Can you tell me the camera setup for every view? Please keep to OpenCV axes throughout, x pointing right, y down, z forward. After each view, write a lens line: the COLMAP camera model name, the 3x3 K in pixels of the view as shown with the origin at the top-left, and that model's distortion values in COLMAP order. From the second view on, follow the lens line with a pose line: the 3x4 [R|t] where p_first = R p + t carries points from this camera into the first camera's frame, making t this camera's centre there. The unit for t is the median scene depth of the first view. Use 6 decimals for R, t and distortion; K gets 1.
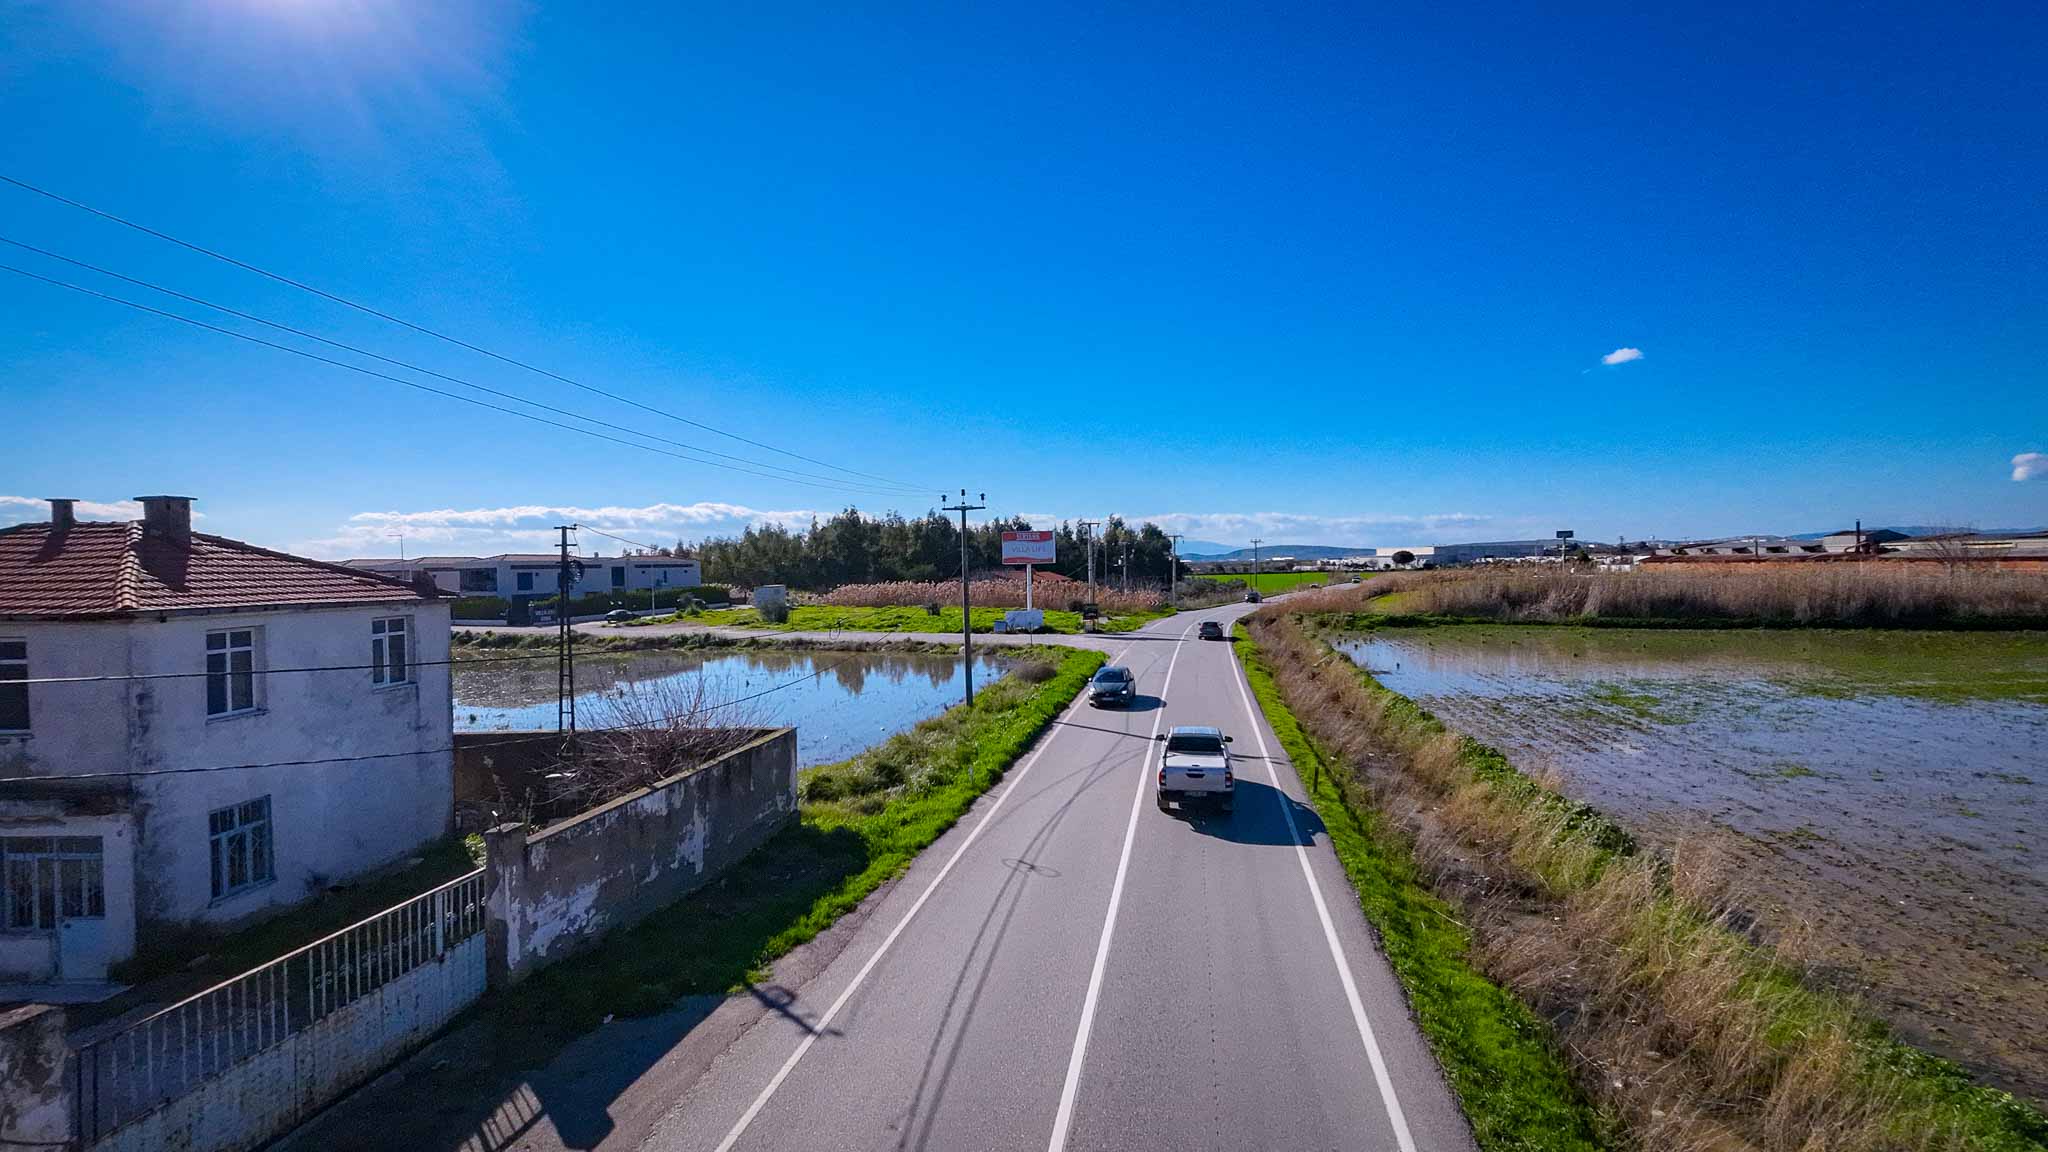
lens RADIAL K [[858.6, 0, 1030.6], [0, 858.6, 574.7], [0, 0, 1]] dist [-0.001865, 0.000032]
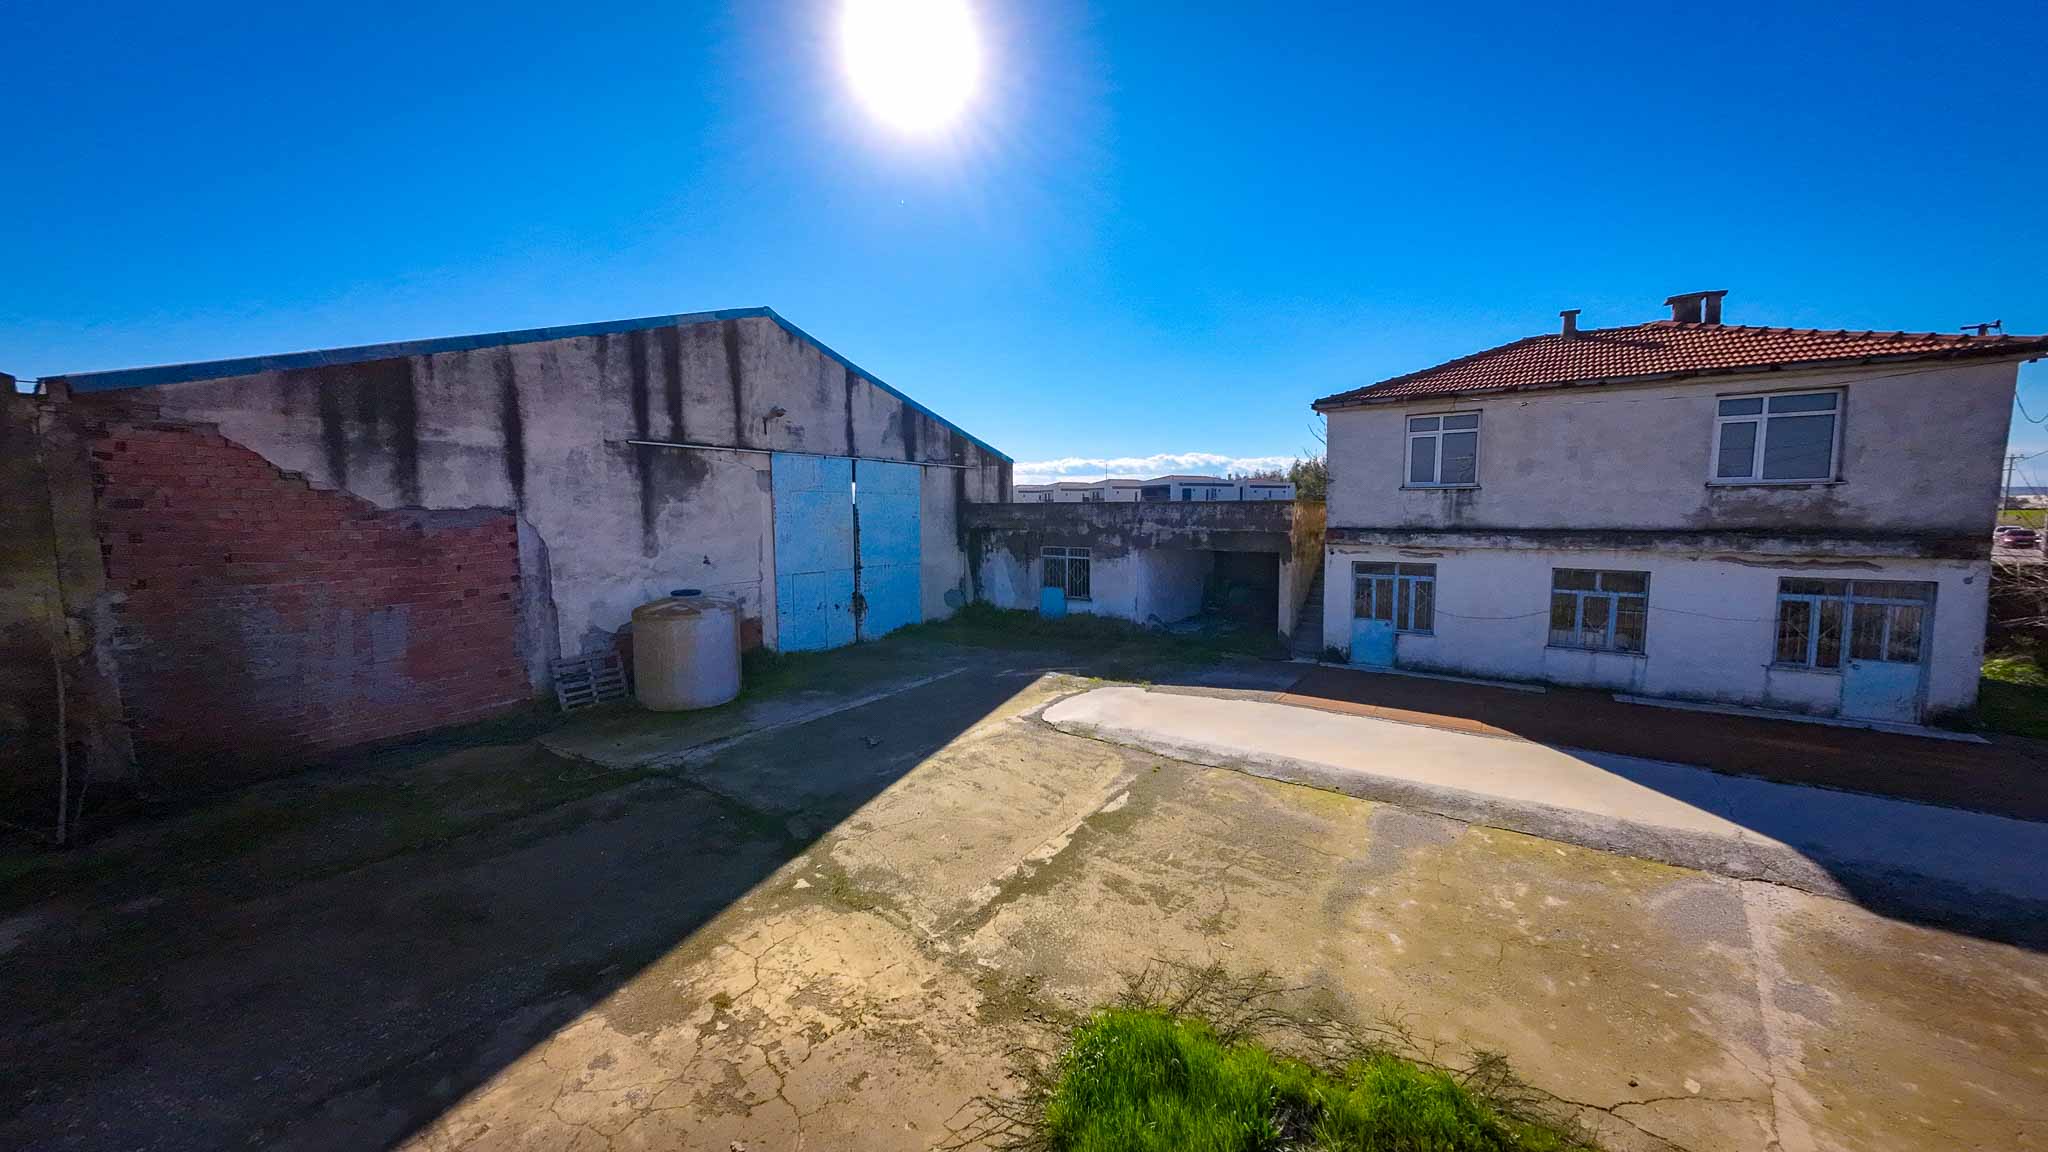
lens RADIAL K [[699.7, 0, 1026.9], [0, 699.7, 572.0], [0, 0, 1]] dist [-0.001046, -0.000254]
pose [[0.834325, 0.062199, -0.547752, -0.102567], [-0.014741, 0.995776, 0.090621, 0.015824], [0.551075, -0.067533, 0.831718, -0.017613]]
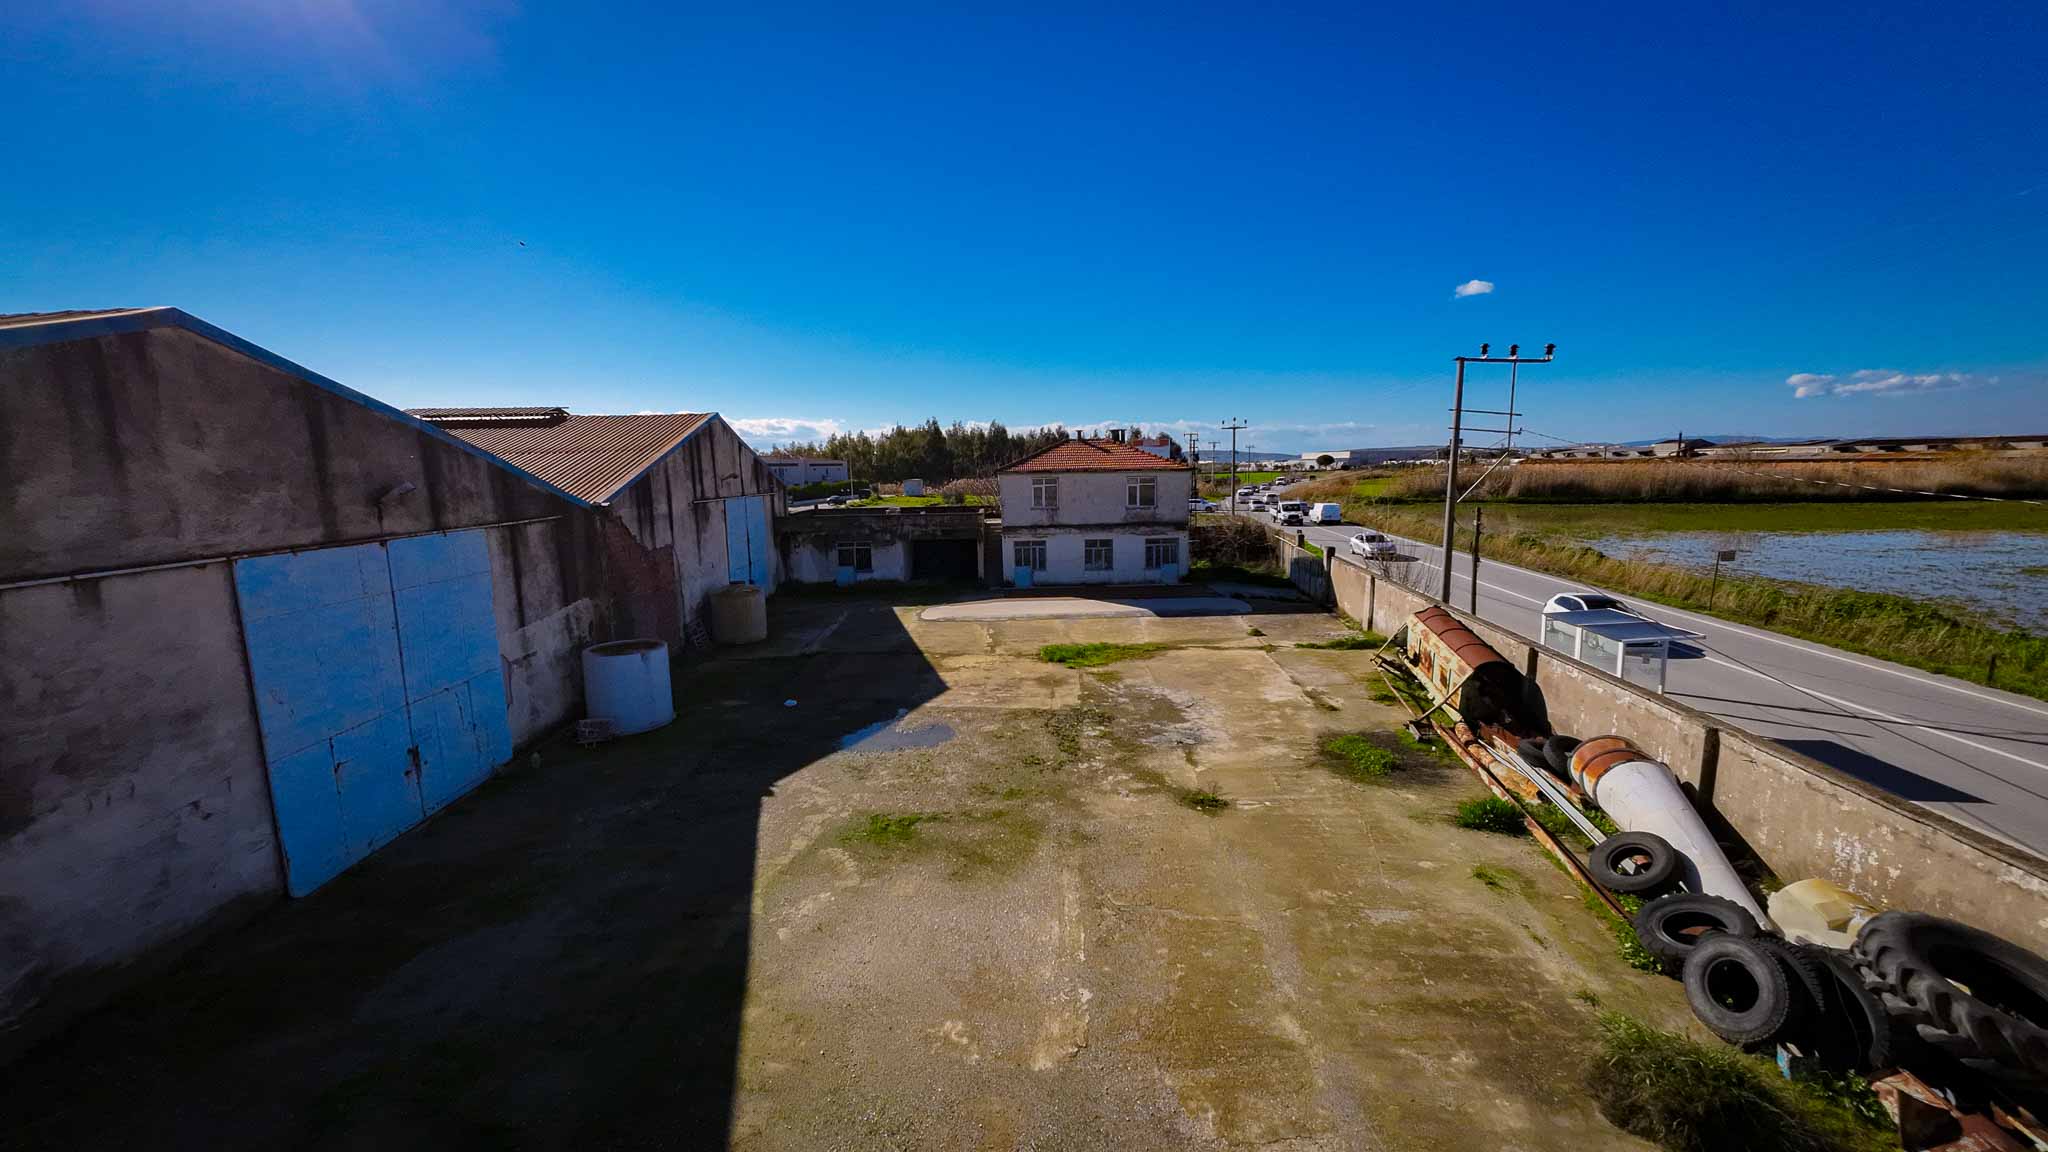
lens RADIAL K [[757.4, 0, 1024.0], [0, 757.4, 576.0], [0, 0, 1]] dist [-0.001660, -0.000216]
pose [[0.997967, -0.009095, 0.063087, -0.124436], [0.000809, 0.991496, 0.130137, 0.005116], [-0.063734, -0.129821, 0.989487, -0.121903]]
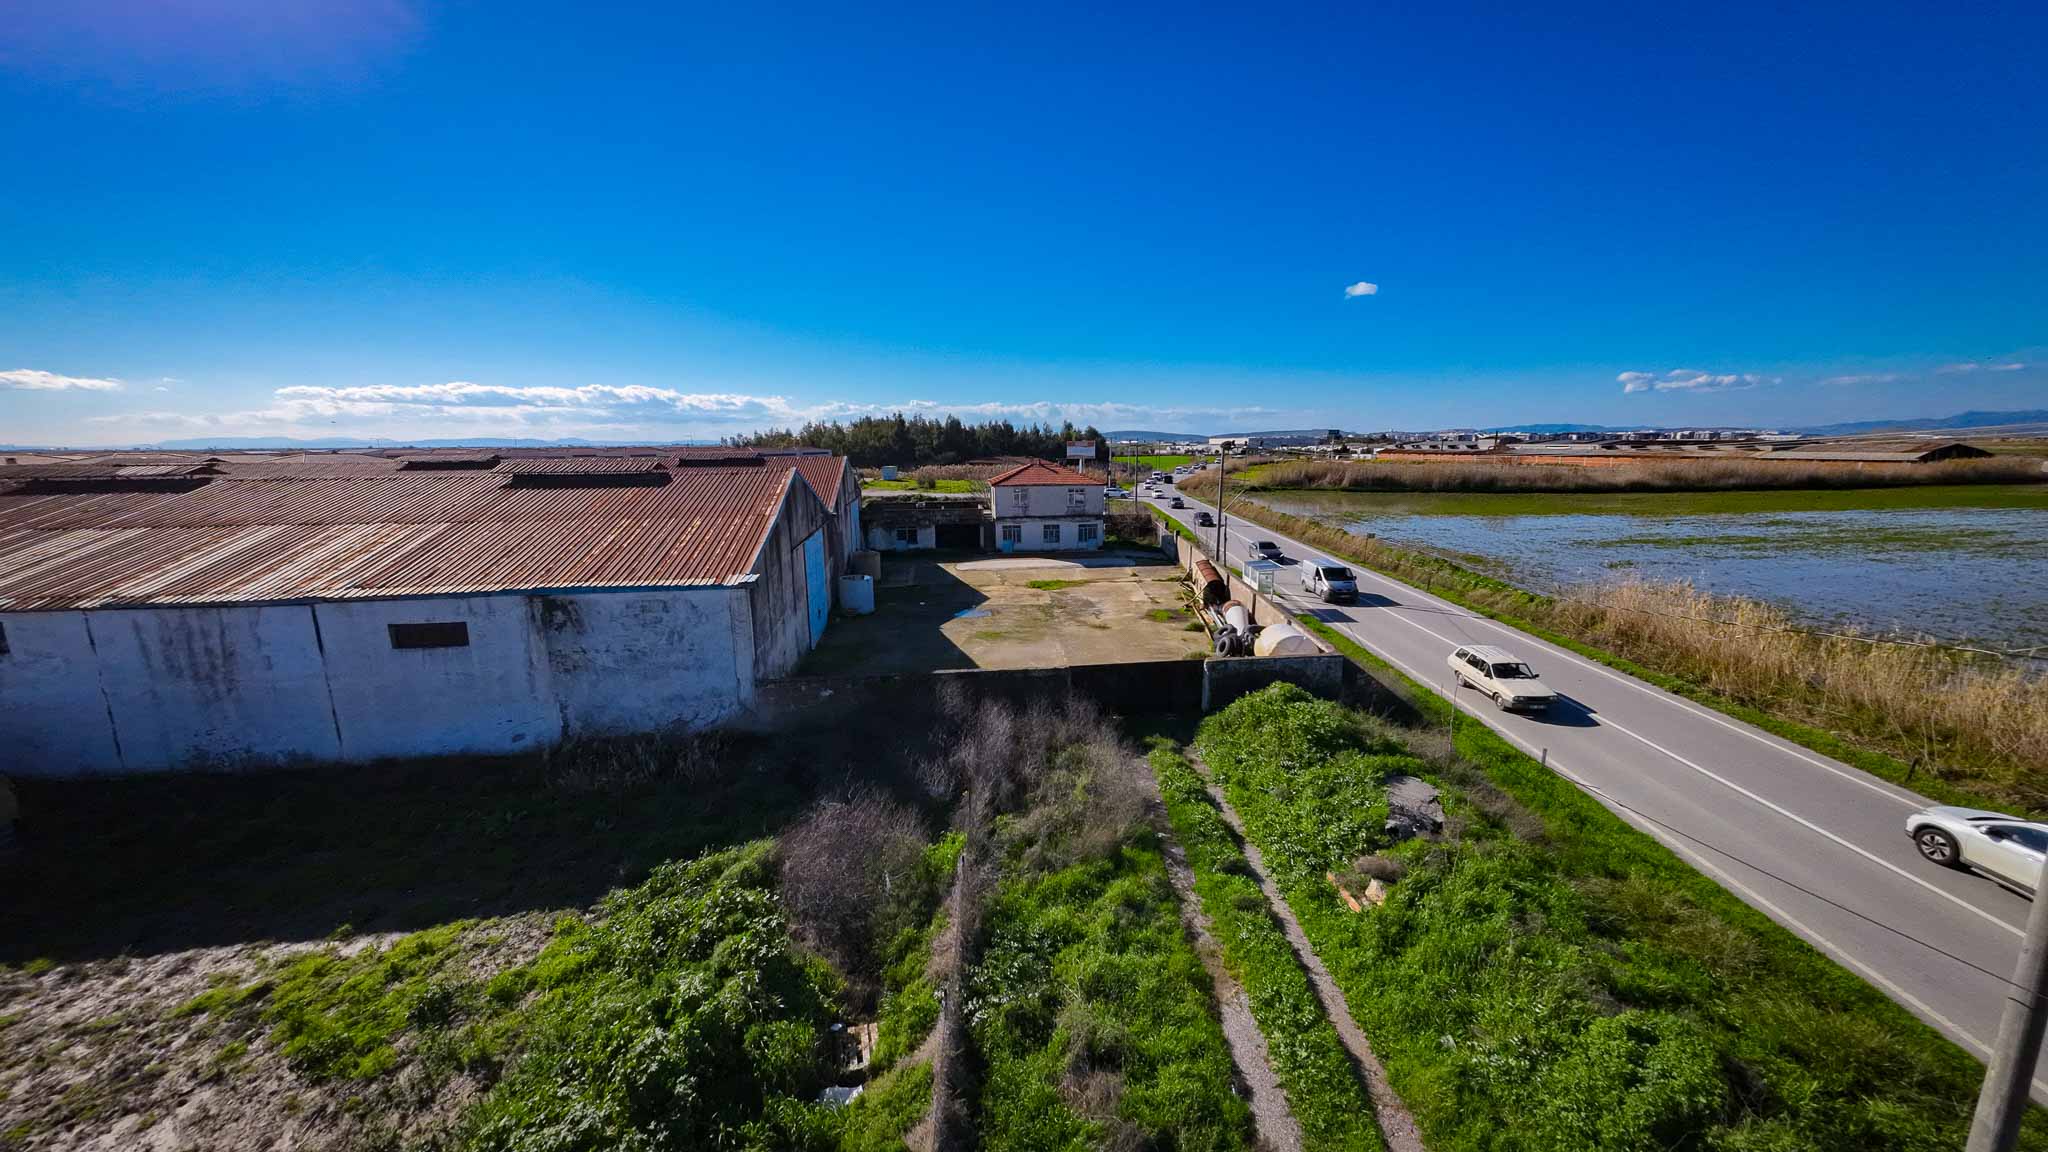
lens RADIAL K [[699.7, 0, 1026.9], [0, 699.7, 572.0], [0, 0, 1]] dist [-0.001046, -0.000254]
pose [[0.988169, -0.015546, 0.152576, -0.150674], [-0.010445, 0.985717, 0.168083, -0.009801], [-0.153010, -0.167689, 0.973894, -0.230268]]
